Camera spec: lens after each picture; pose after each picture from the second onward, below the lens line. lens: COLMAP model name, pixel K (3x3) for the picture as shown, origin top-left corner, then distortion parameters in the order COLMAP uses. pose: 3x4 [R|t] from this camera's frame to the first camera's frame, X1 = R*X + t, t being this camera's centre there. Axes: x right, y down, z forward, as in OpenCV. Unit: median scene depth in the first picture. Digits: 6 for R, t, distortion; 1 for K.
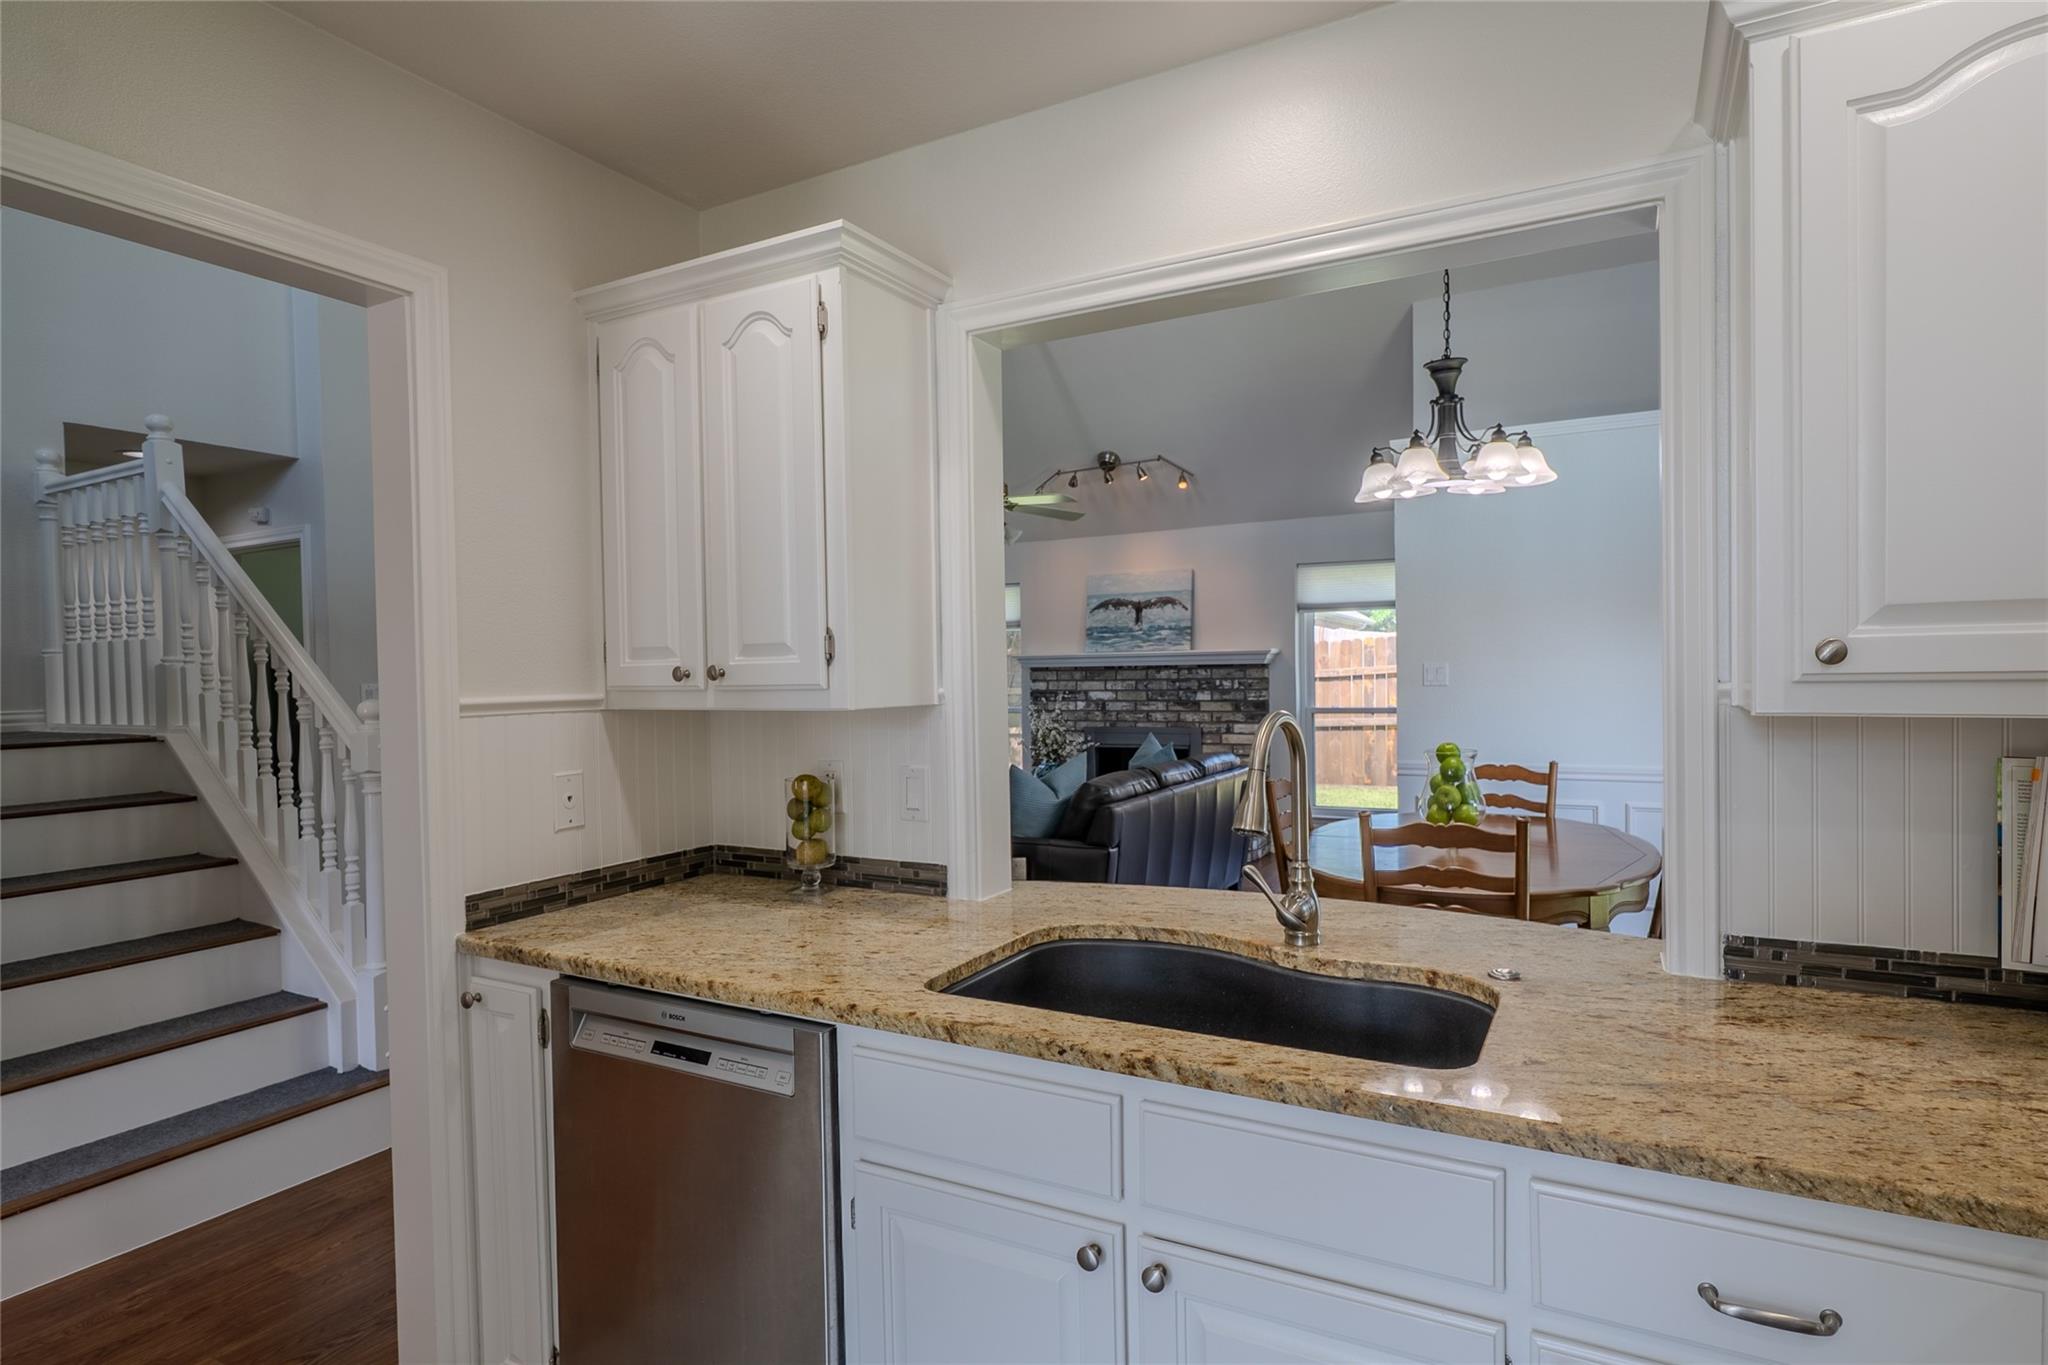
lens RADIAL K [[1067.2, 0, 1024.3], [0, 1067.2, 688.3], [0, 0, 1]] dist [-0.005288, -0.001371]
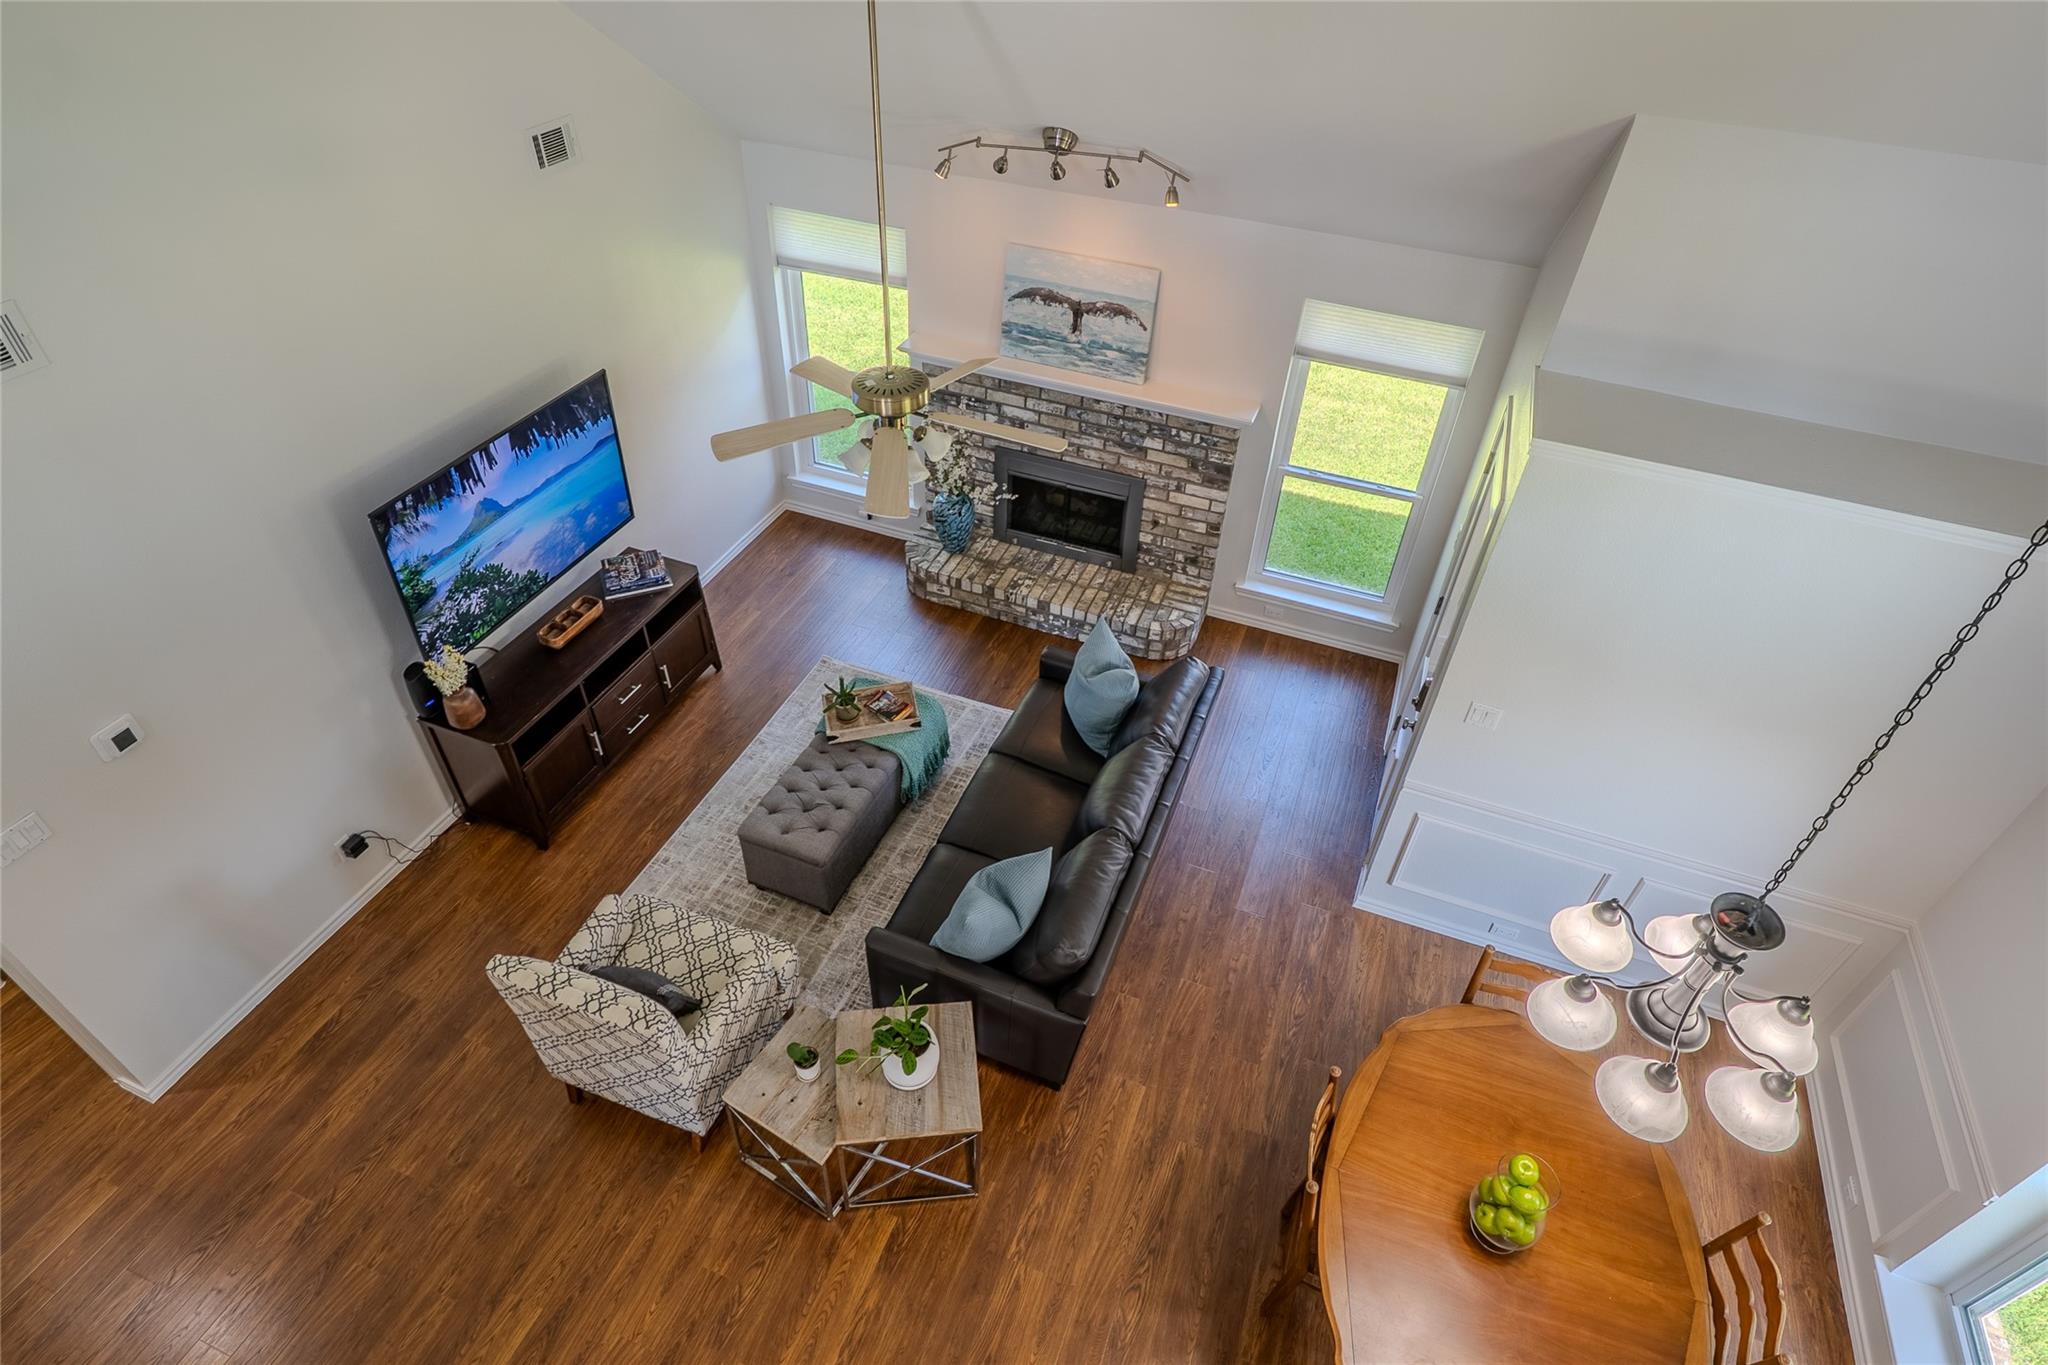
lens RADIAL K [[1067.2, 0, 1027.4], [0, 1067.2, 684.9], [0, 0, 1]] dist [-0.005288, -0.001371]
pose [[0.988949, -0.046554, 0.140755, -0.040566], [-0.054208, 0.770126, 0.635585, -0.343657], [-0.137988, -0.636191, 0.759092, 0.304001]]
